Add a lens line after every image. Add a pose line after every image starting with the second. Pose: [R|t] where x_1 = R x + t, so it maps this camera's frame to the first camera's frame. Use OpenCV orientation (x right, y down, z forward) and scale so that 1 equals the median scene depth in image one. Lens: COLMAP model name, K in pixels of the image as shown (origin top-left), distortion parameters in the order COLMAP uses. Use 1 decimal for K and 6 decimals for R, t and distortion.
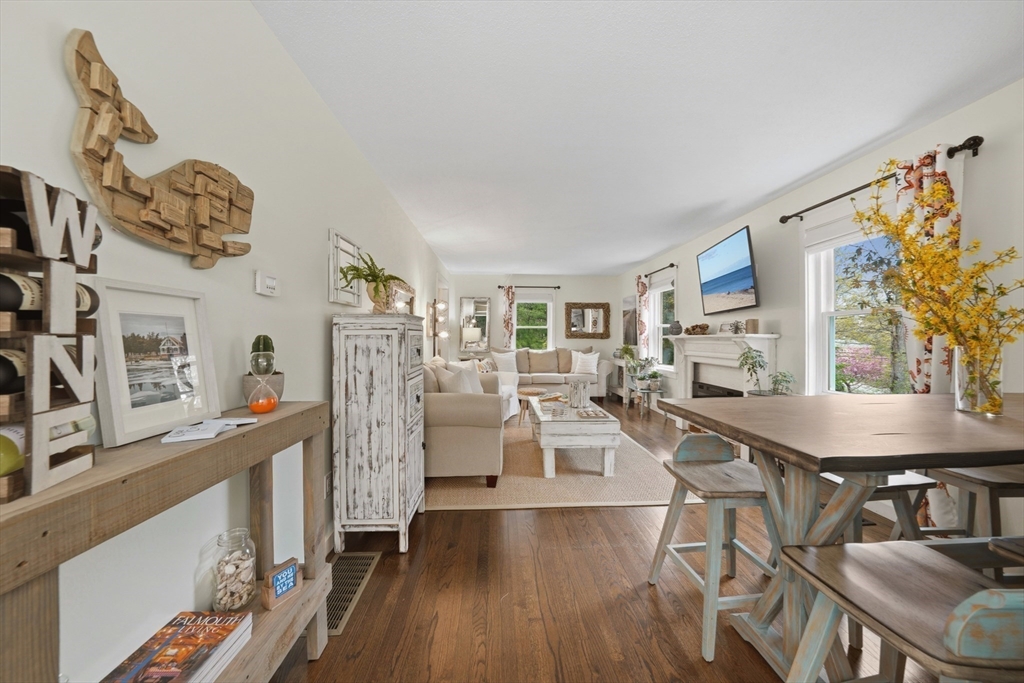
lens RADIAL K [[356.9, 0, 517.2], [0, 356.9, 333.4], [0, 0, 1]] dist [-0.017686, 0.003338]
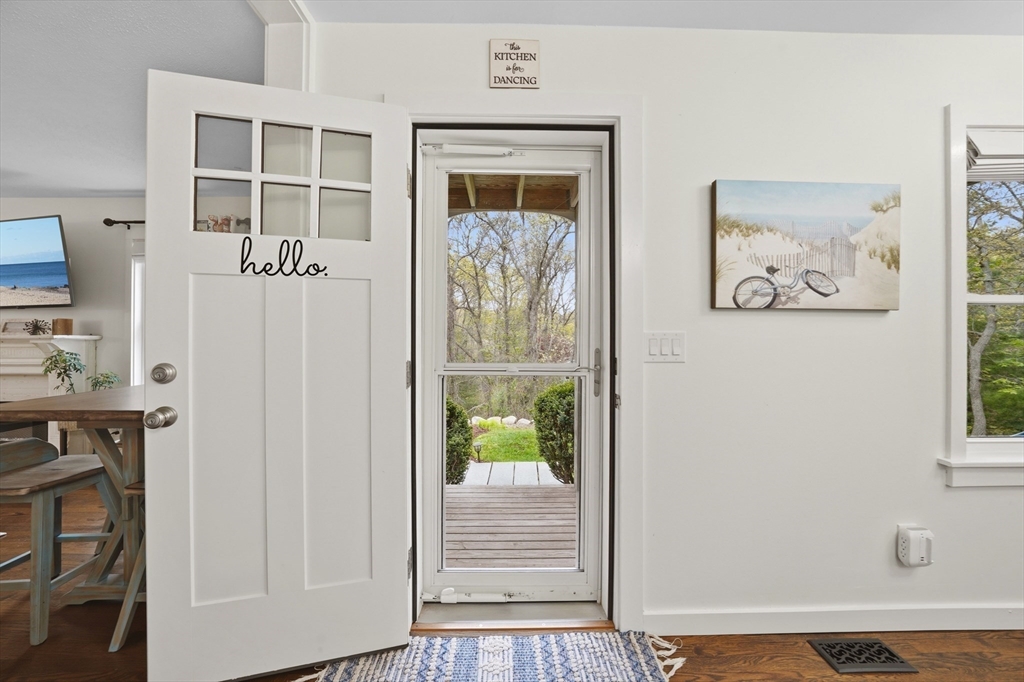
lens RADIAL K [[356.9, 0, 511.1], [0, 356.9, 333.4], [0, 0, 1]] dist [-0.017686, 0.003338]
pose [[0.044331, 0.007236, 0.998991, -0.265330], [-0.005464, 0.999961, -0.007000, -0.004477], [-0.999002, -0.005148, 0.044369, -0.271573]]
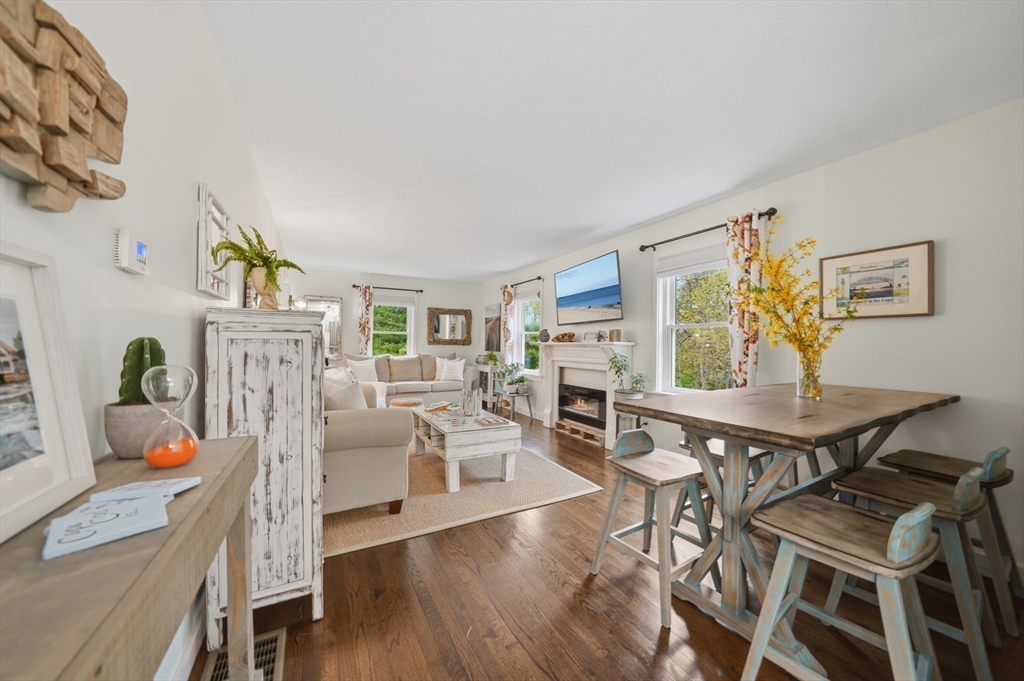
lens RADIAL K [[356.9, 0, 512.5], [0, 356.9, 342.6], [0, 0, 1]] dist [-0.017686, 0.003338]
pose [[0.902964, 0.007803, 0.429645, -0.240872], [-0.011278, 0.999921, 0.005542, 0.001866], [-0.429568, -0.009850, 0.902981, 0.109838]]
